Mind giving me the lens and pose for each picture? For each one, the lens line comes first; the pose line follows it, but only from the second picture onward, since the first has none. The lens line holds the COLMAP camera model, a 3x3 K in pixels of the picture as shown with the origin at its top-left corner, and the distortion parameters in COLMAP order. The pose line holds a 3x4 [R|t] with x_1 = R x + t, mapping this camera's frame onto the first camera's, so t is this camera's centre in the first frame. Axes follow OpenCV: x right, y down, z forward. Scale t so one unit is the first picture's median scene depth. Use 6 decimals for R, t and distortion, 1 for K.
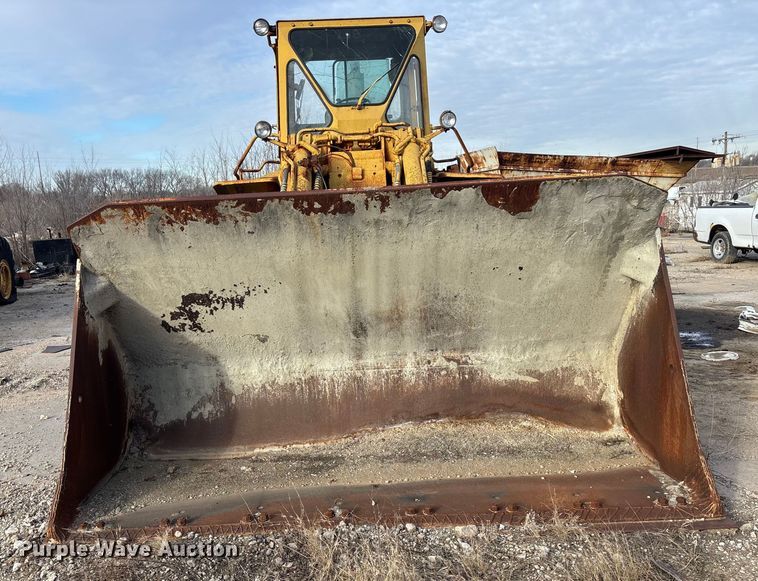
lens RADIAL K [[673.9, 0, 333.2], [0, 673.9, 331.1], [0, 0, 1]] dist [0.035225, 0.000745]
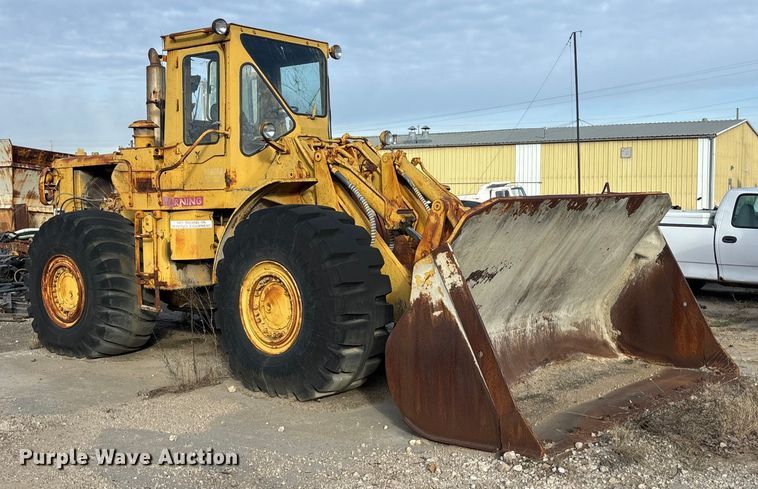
lens RADIAL K [[890.9, 0, 369.6], [0, 890.9, 231.4], [0, 0, 1]] dist [0.061391, 0.000000]
pose [[0.664219, 0.012418, 0.747434, -1.077474], [0.113250, 0.986650, -0.117034, 0.029943], [-0.738909, 0.162383, 0.653946, 0.034064]]
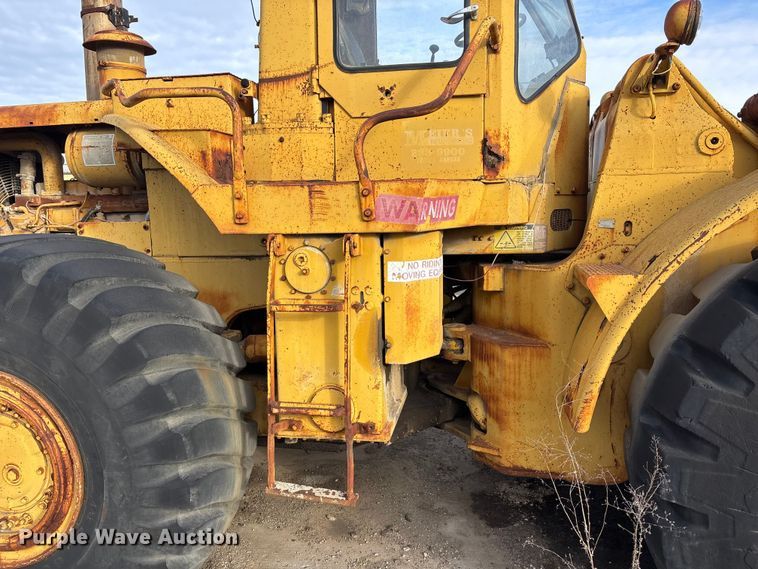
lens RADIAL K [[574.5, 0, 383.9], [0, 574.5, 284.0], [0, 0, 1]] dist [0.055014, -0.061878]
pose [[0.211422, -0.074515, 0.974550, -0.520407], [0.180119, 0.982983, 0.036084, -0.203130], [-0.960655, 0.167906, 0.221246, 1.197921]]
